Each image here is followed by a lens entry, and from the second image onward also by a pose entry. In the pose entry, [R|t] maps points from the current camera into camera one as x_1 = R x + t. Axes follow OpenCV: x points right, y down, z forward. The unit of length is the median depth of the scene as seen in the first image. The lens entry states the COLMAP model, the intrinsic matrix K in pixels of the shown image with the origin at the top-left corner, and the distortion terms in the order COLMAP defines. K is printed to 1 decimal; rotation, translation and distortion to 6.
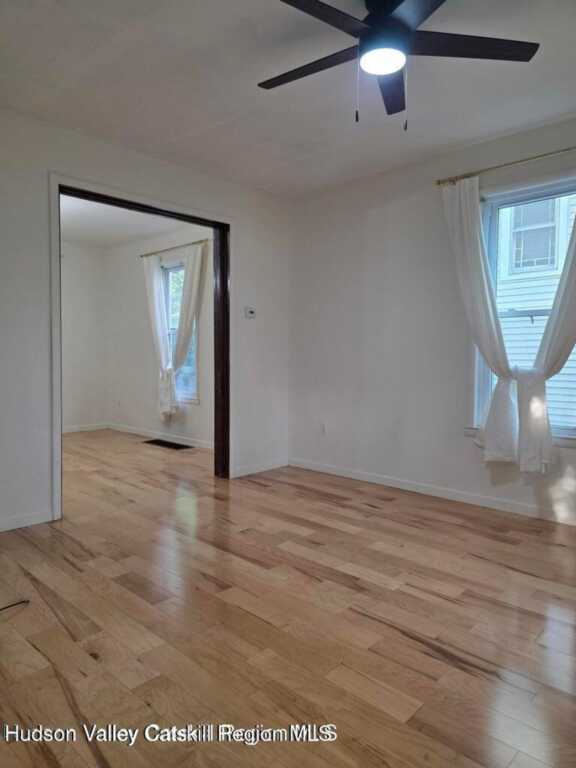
lens RADIAL K [[523.7, 0, 286.3], [0, 523.7, 384.3], [0, 0, 1]] dist [0.006381, 0.000448]
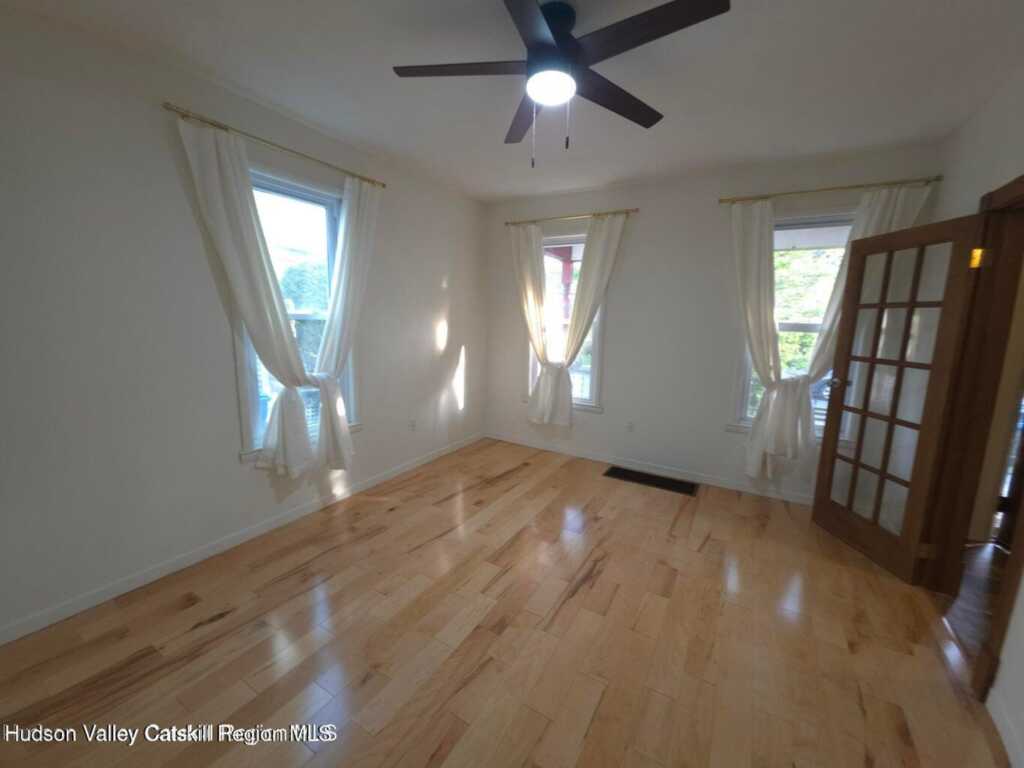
lens RADIAL K [[412.1, 0, 507.7], [0, 412.1, 378.5], [0, 0, 1]] dist [-0.000279, -0.000018]
pose [[-0.210773, -0.161378, 0.964122, -0.507283], [0.041491, 0.983913, 0.173761, -0.187668], [-0.976654, 0.076627, -0.200686, 1.053408]]
